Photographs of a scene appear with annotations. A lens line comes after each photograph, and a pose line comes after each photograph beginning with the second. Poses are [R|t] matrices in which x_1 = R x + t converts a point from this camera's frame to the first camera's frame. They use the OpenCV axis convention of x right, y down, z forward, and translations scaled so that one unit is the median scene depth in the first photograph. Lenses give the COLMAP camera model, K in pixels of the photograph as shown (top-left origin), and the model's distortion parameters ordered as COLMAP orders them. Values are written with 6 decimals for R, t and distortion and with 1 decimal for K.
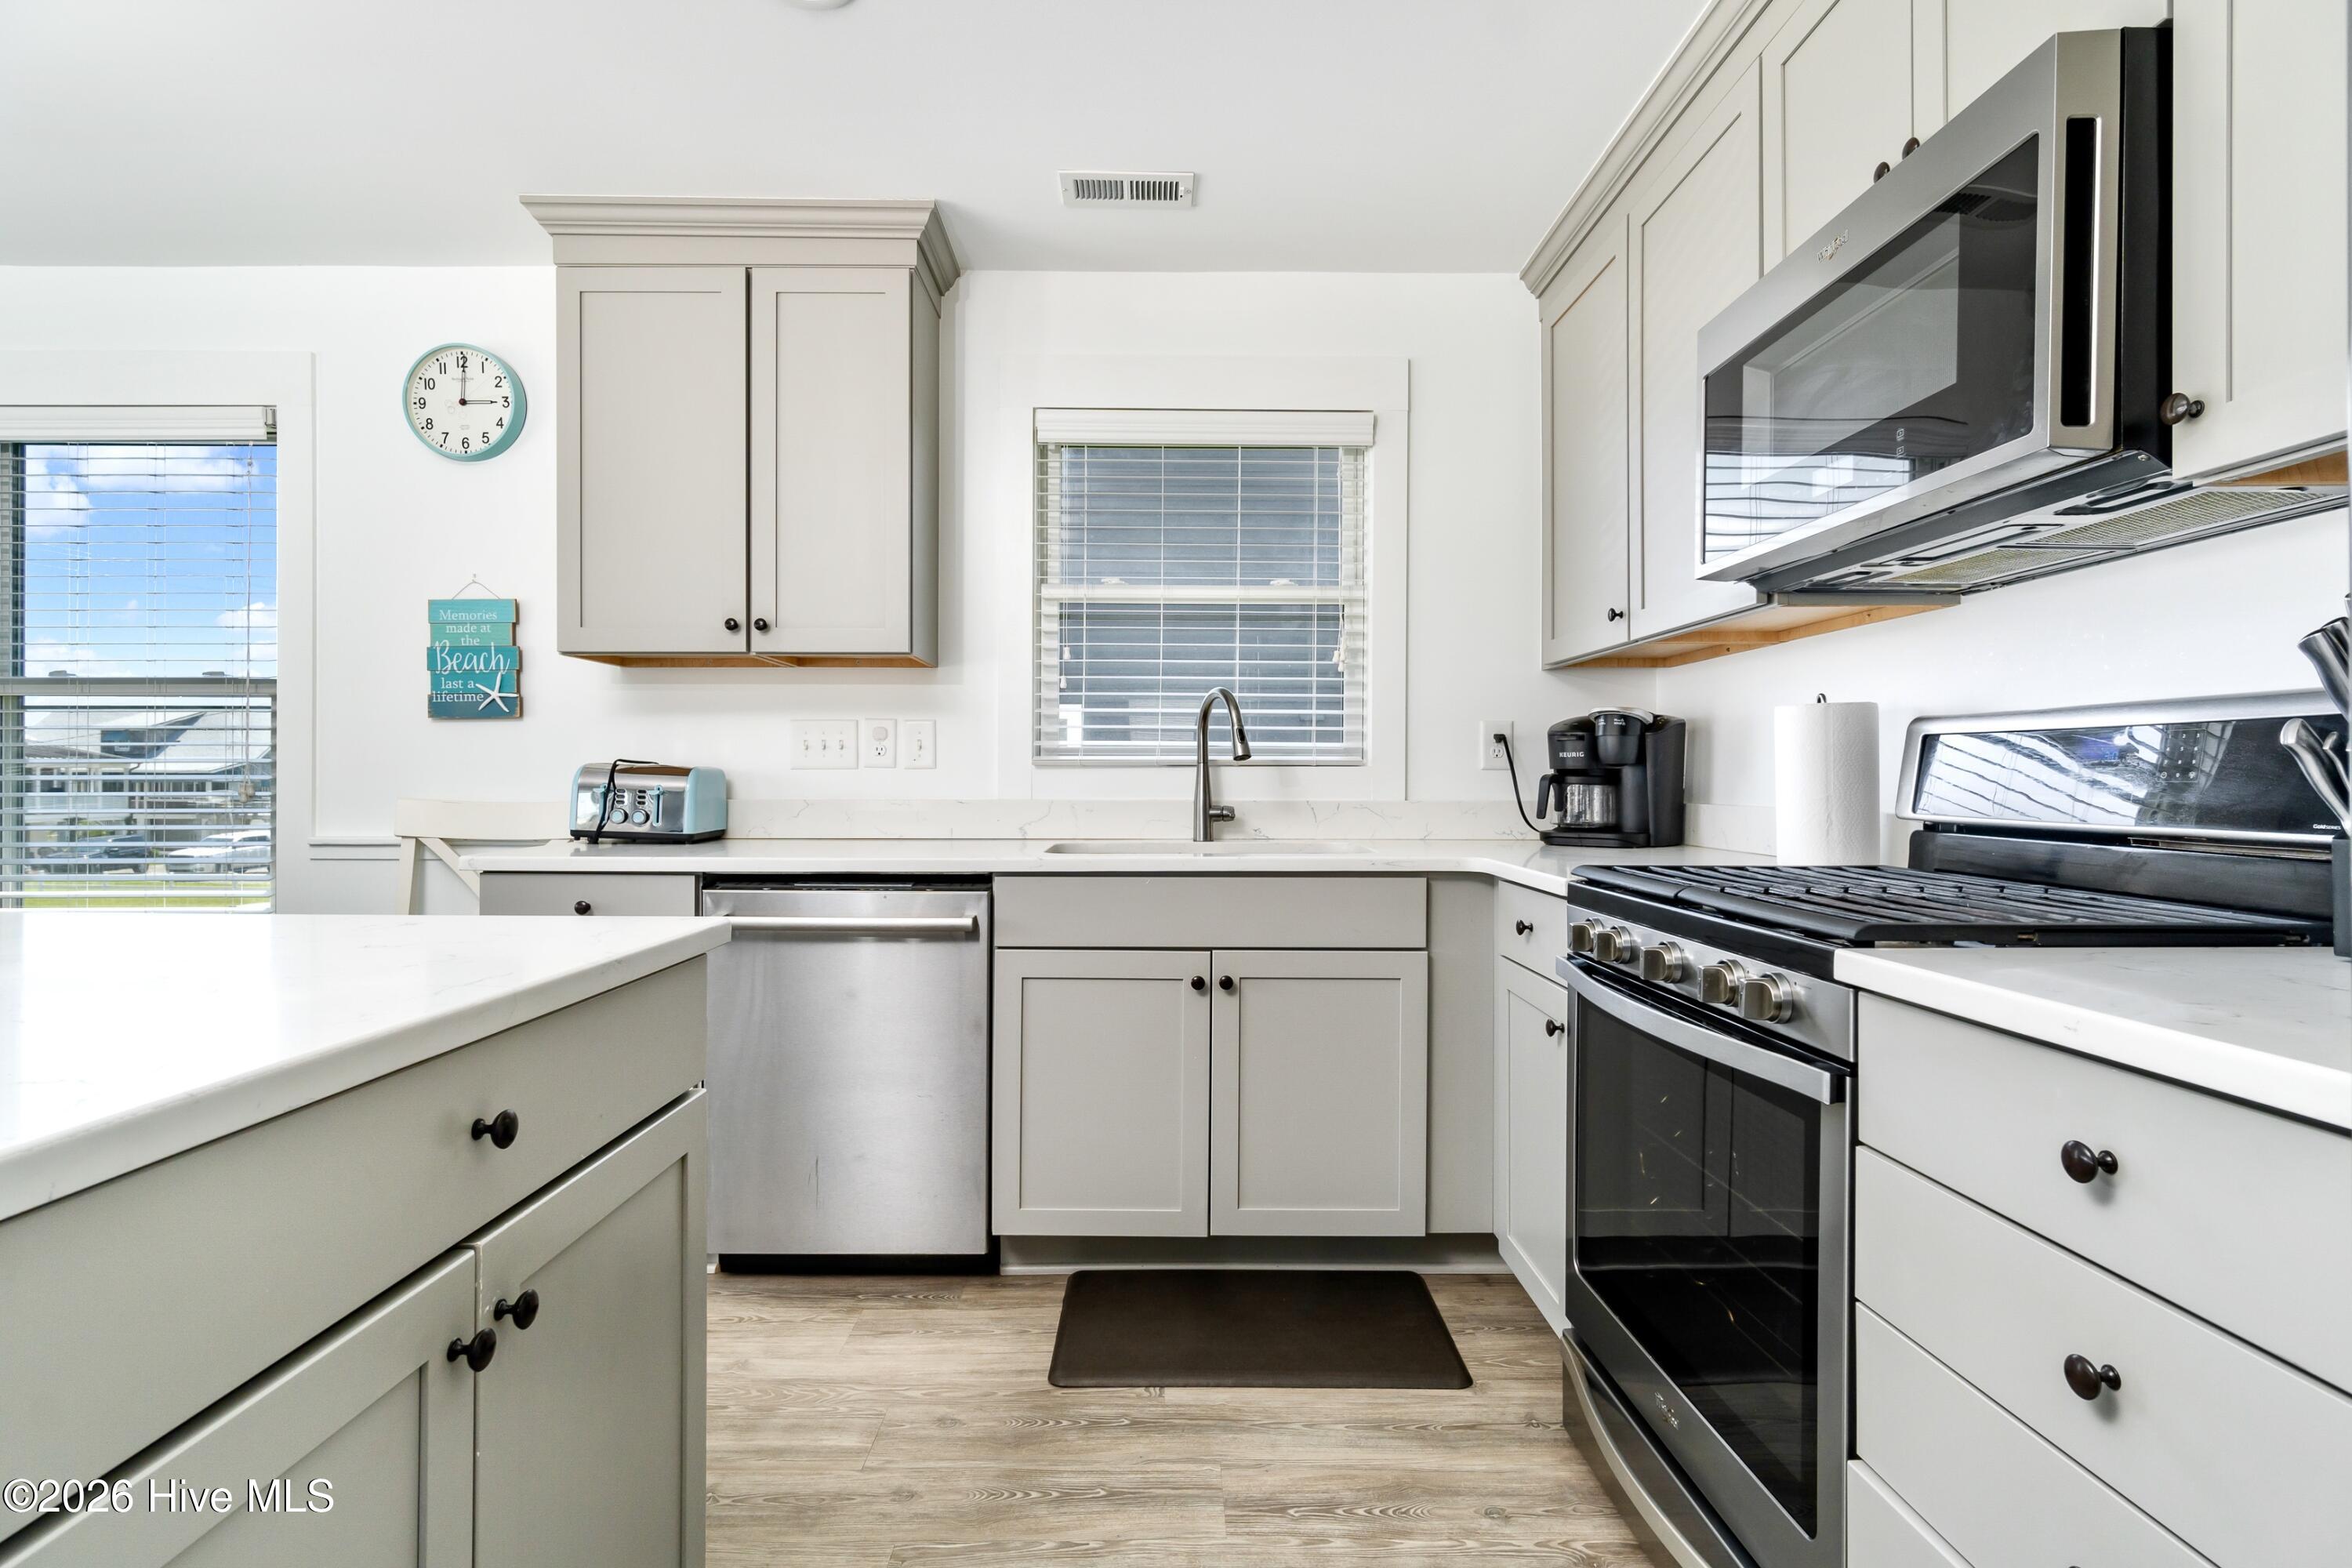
lens RADIAL K [[1147.8, 0, 1175.6], [0, 1147.8, 782.6], [0, 0, 1]] dist [-0.000890, -0.000204]
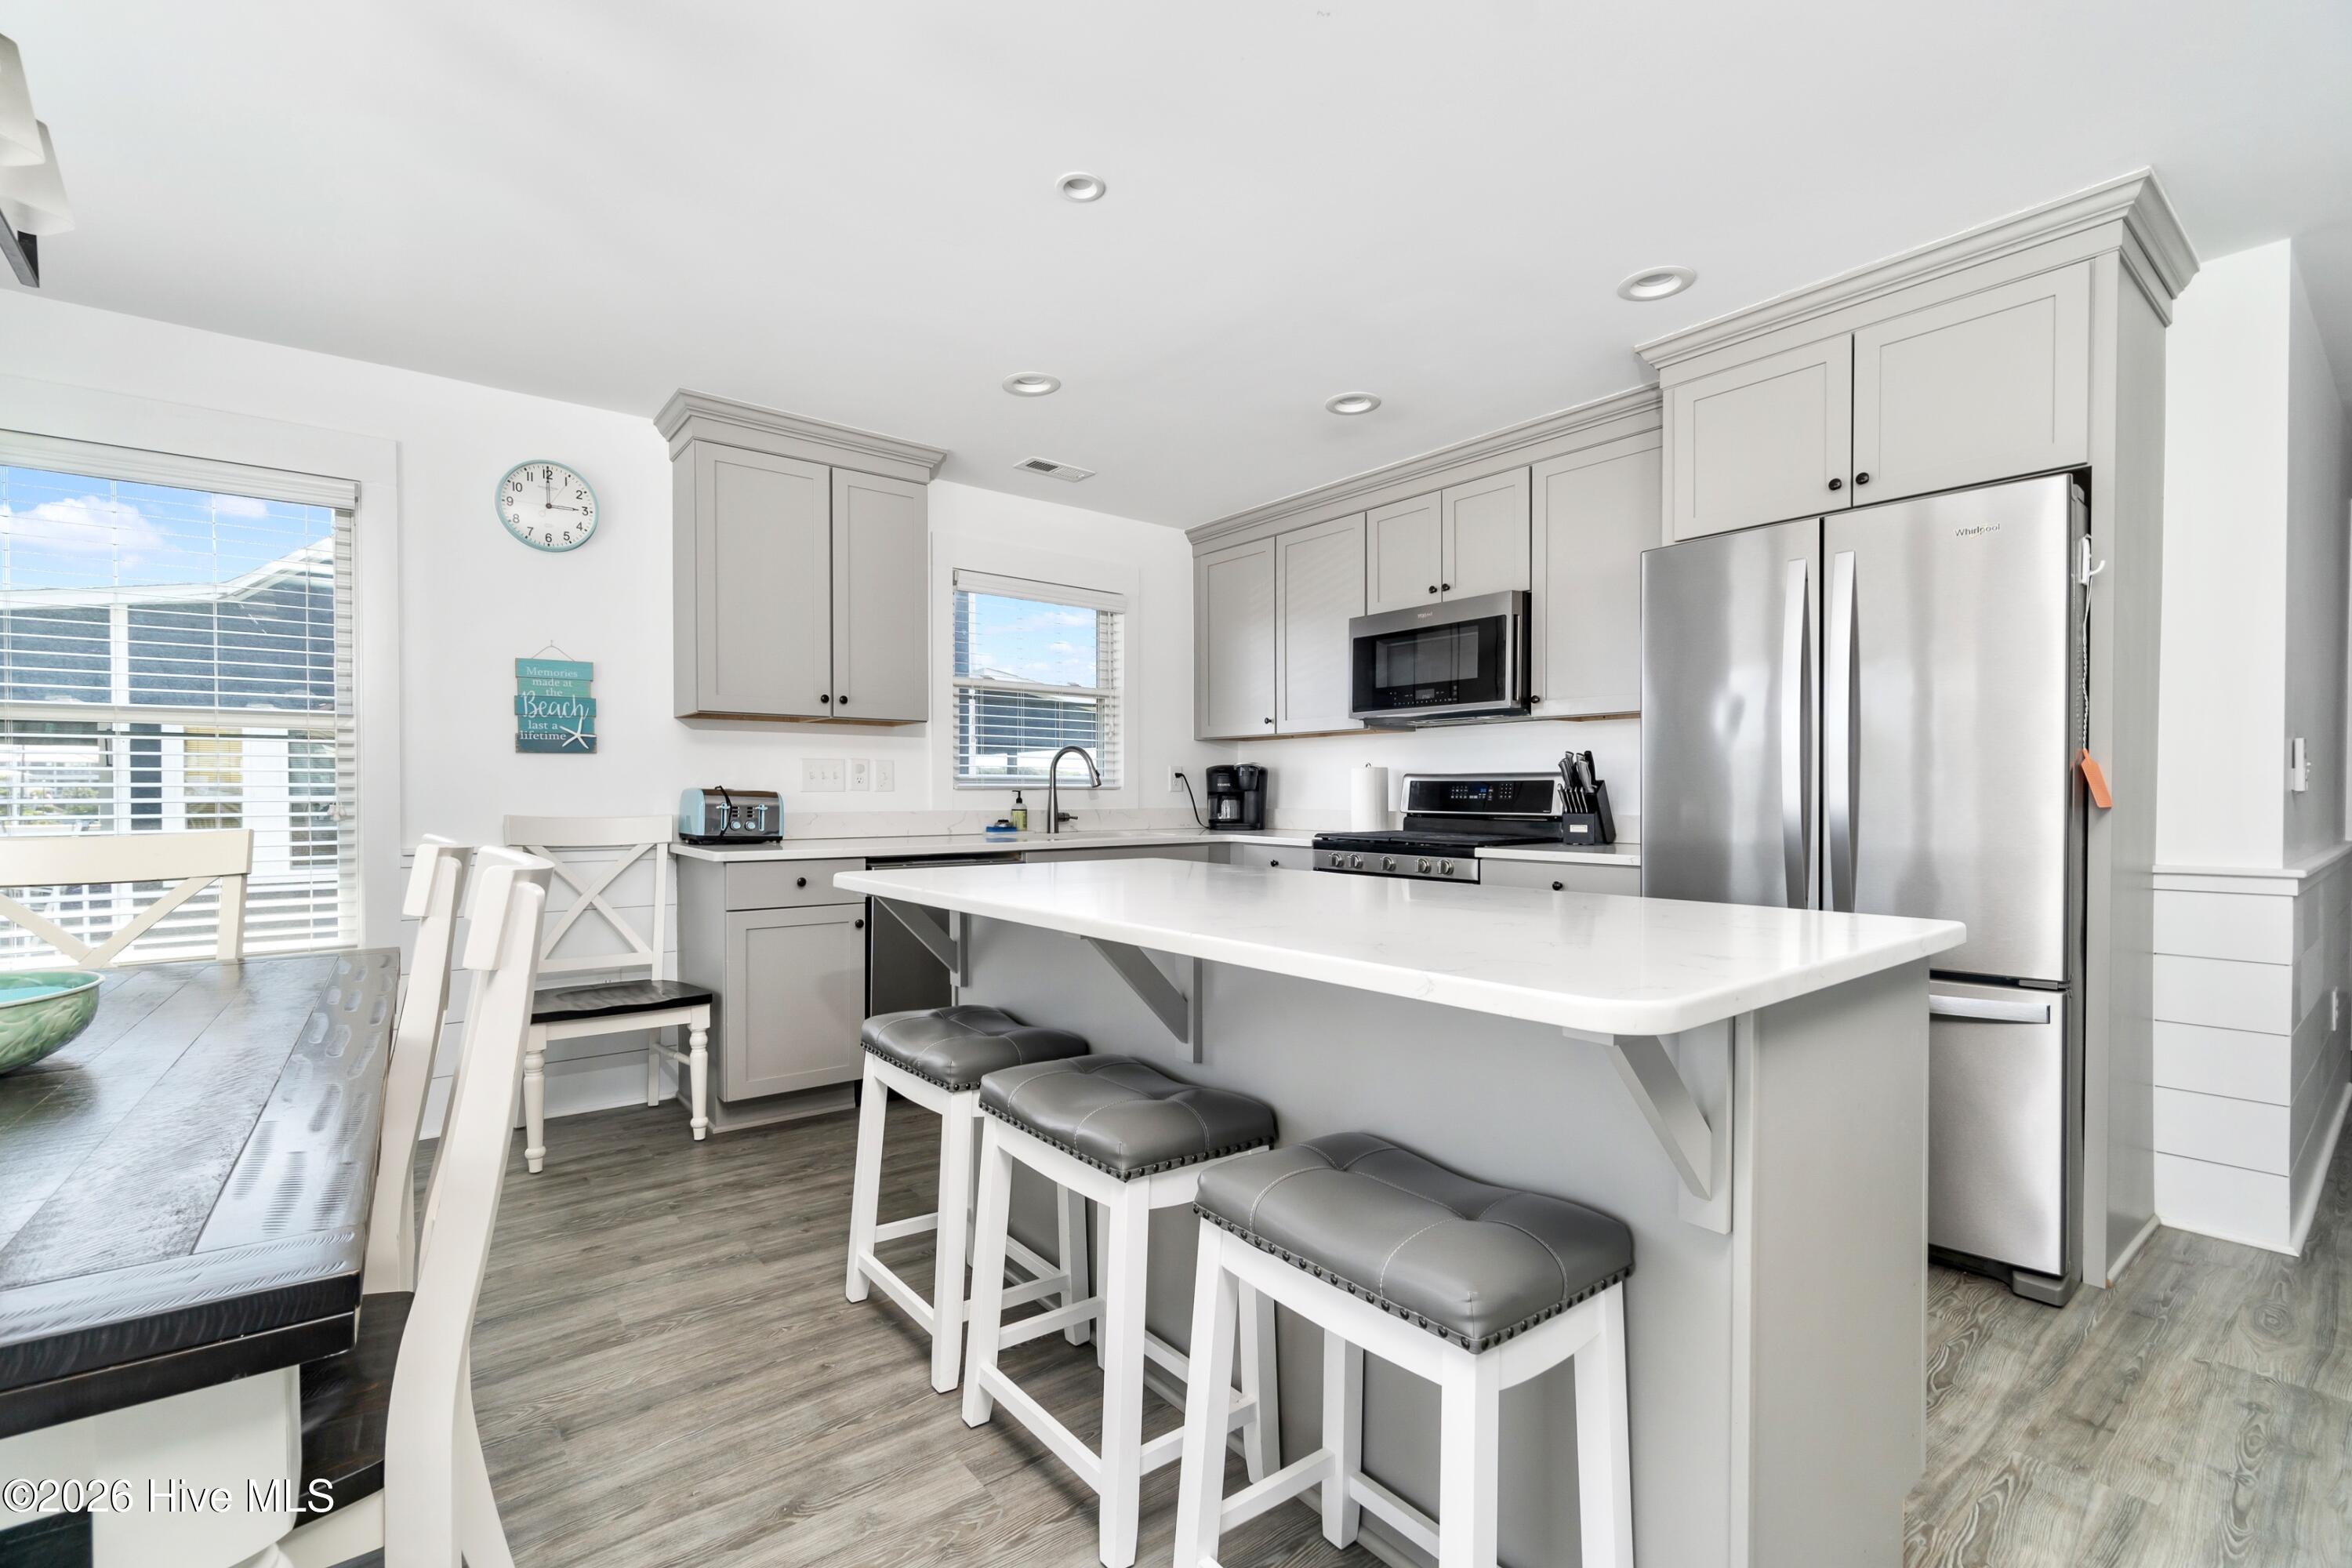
lens RADIAL K [[1023.2, 0, 1167.9], [0, 1023.2, 793.7], [0, 0, 1]] dist [0.001365, 0.000280]
pose [[0.789569, -0.002476, 0.613656, -0.777315], [0.003091, 0.999995, 0.000058, -0.008050], [-0.613653, 0.001851, 0.789573, -0.328107]]
